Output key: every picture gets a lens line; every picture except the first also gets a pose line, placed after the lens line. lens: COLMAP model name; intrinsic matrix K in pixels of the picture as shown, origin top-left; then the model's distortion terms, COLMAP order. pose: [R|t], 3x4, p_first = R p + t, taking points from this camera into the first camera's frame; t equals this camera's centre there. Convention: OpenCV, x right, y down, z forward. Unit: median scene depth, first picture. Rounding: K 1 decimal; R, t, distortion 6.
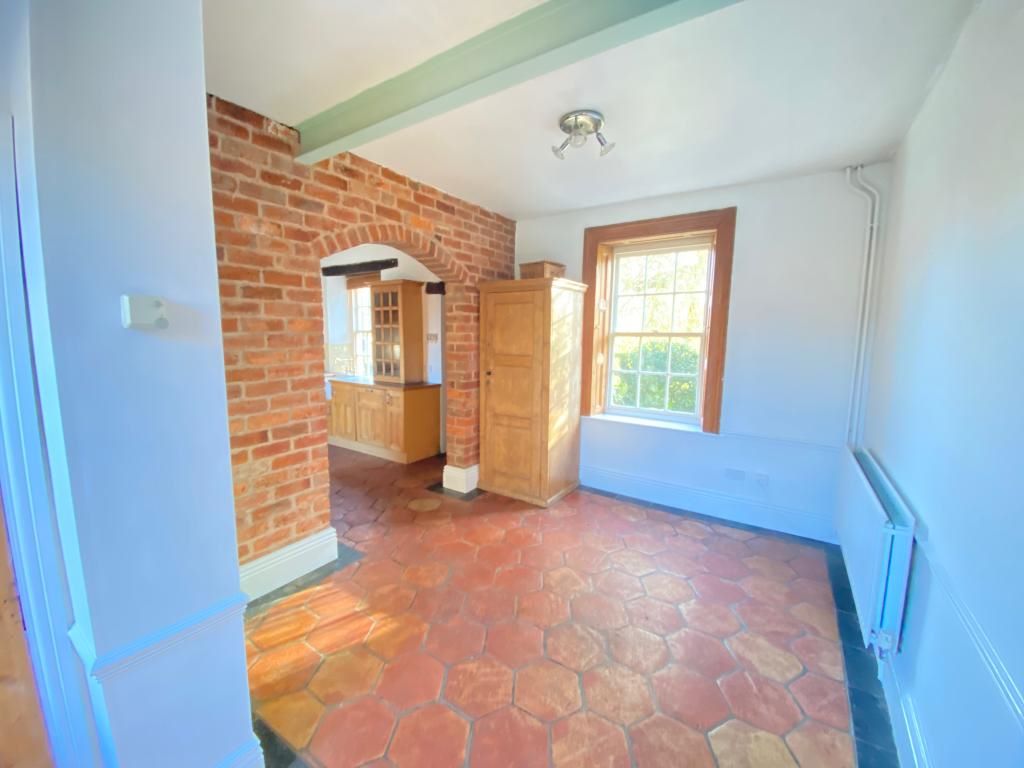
lens RADIAL K [[413.2, 0, 512.0], [0, 413.2, 384.0], [0, 0, 1]] dist [0.030082, -0.021115]
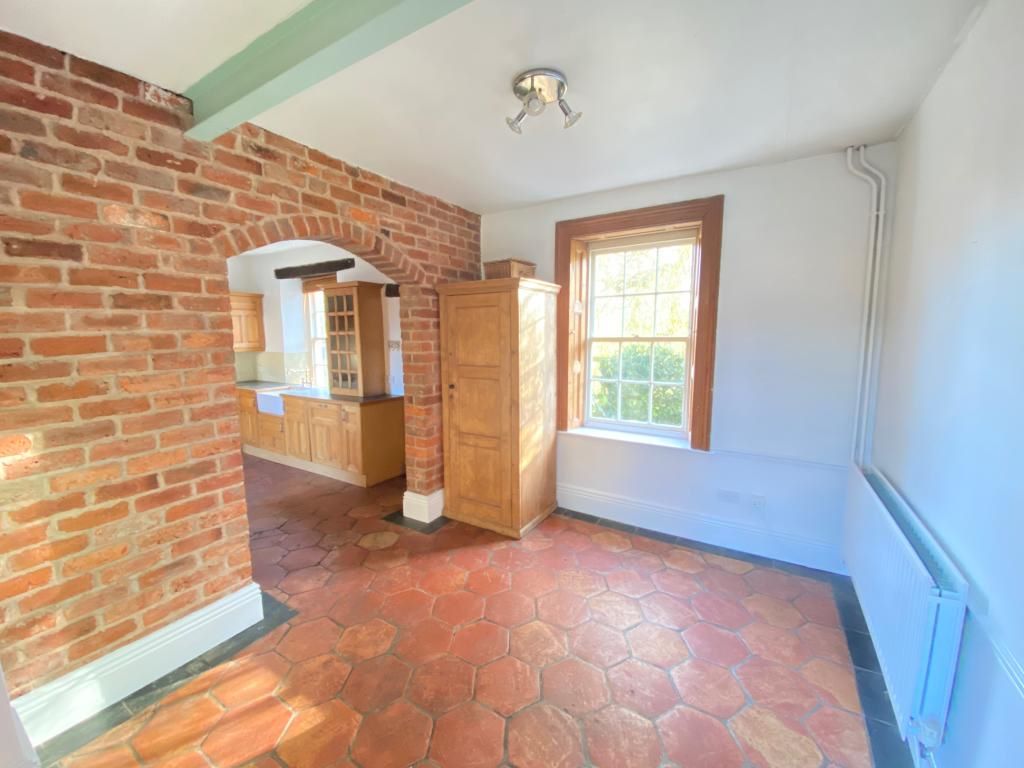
lens RADIAL K [[413.2, 0, 512.0], [0, 413.2, 384.0], [0, 0, 1]] dist [0.030082, -0.021115]
pose [[0.999120, -0.021496, 0.036003, 0.057025], [0.021487, 0.999769, 0.000626, -0.040071], [-0.036008, 0.000149, 0.999351, 0.153643]]
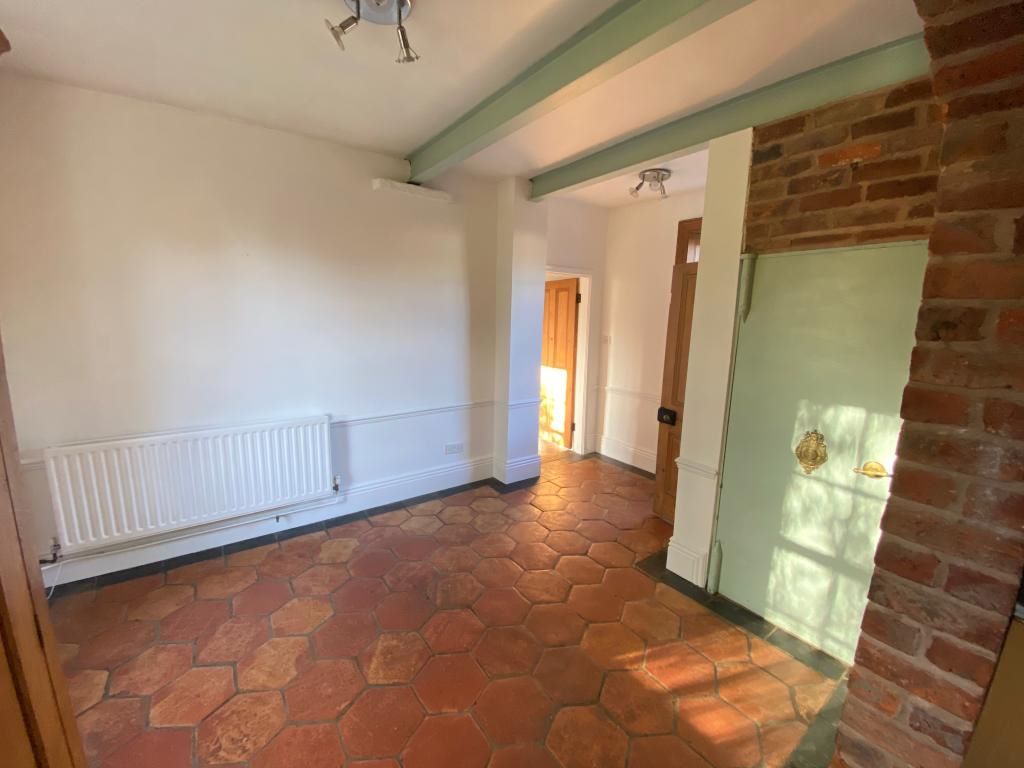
lens RADIAL K [[413.2, 0, 512.0], [0, 413.2, 384.0], [0, 0, 1]] dist [0.030082, -0.021115]
pose [[-0.935161, -0.086414, 0.343520, -0.254457], [0.019164, 0.956023, 0.292664, -0.183122], [-0.353704, 0.280272, -0.892380, 1.348645]]
